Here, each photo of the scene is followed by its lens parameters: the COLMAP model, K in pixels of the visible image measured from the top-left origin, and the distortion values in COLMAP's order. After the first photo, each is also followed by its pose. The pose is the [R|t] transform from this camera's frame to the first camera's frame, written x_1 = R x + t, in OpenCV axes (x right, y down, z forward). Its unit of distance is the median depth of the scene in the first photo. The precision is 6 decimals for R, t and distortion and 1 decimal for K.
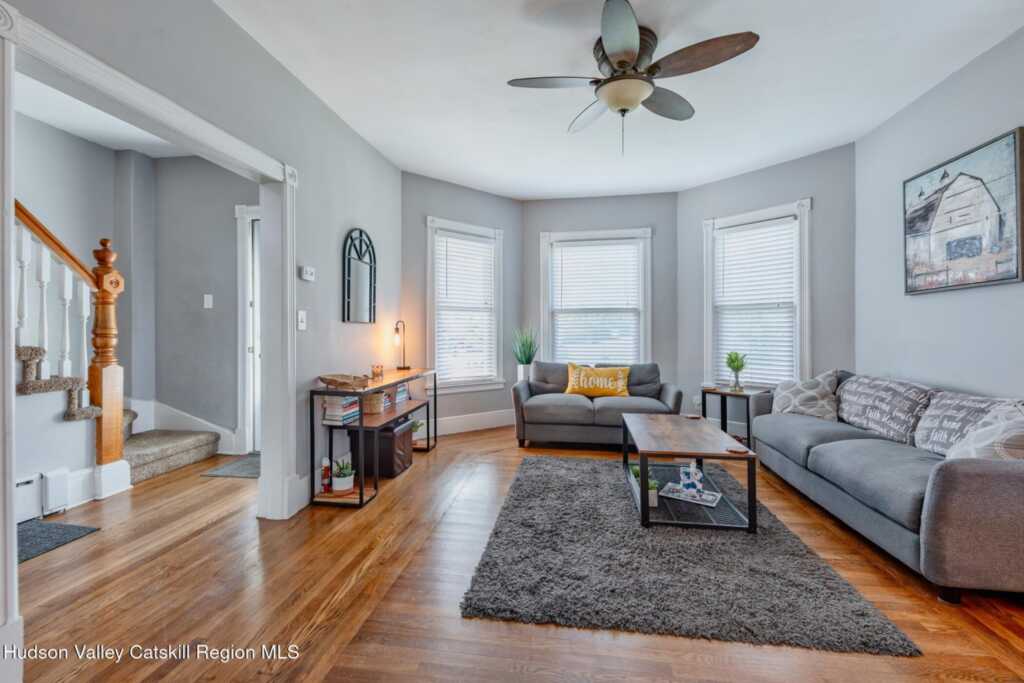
lens RADIAL K [[429.1, 0, 517.4], [0, 429.1, 335.6], [0, 0, 1]] dist [0.002350, 0.000174]
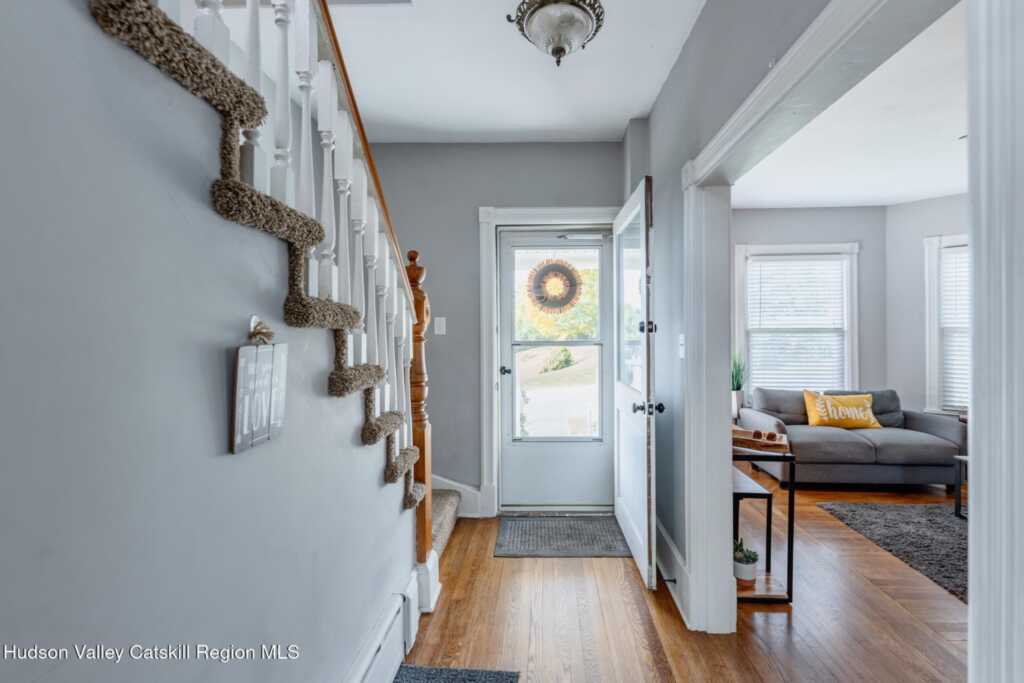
lens RADIAL K [[425.0, 0, 530.1], [0, 425.0, 335.5], [0, 0, 1]] dist [0.001108, 0.000005]
pose [[0.993559, -0.001104, 0.113307, -0.809692], [0.001116, 0.999999, -0.000046, -0.078124], [-0.113307, 0.000172, 0.993560, 0.246537]]
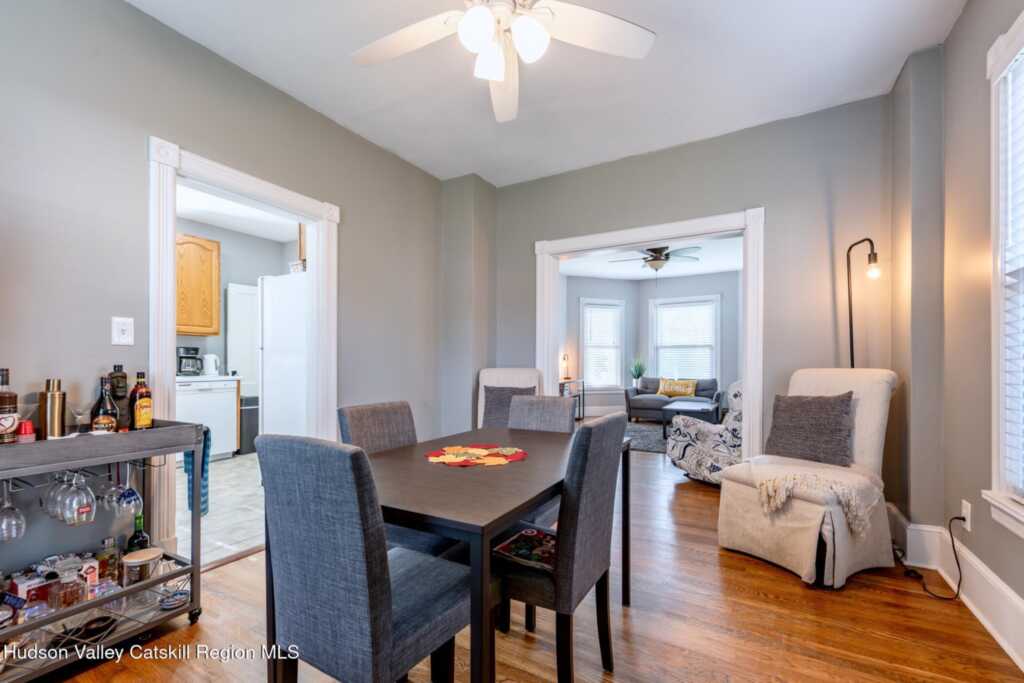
lens RADIAL K [[443.3, 0, 508.2], [0, 443.3, 362.7], [0, 0, 1]] dist [0.002040, 0.000077]
pose [[0.927431, 0.003377, -0.373979, 0.316469], [-0.004138, 0.999991, -0.001231, 0.012112], [0.373971, 0.002689, 0.927437, -1.295982]]
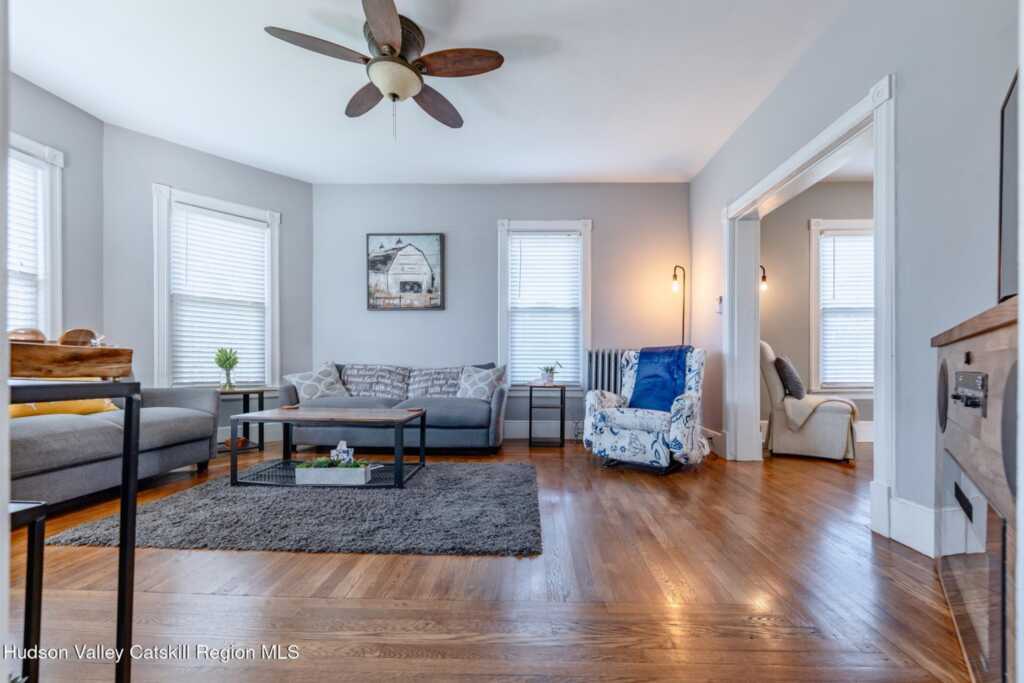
lens RADIAL K [[429.7, 0, 520.6], [0, 429.7, 365.6], [0, 0, 1]] dist [0.002418, 0.000356]
pose [[-0.121311, 0.001744, 0.992613, -0.642993], [0.000265, 0.999998, -0.001725, 0.102084], [-0.992614, 0.000054, -0.121312, 0.643232]]
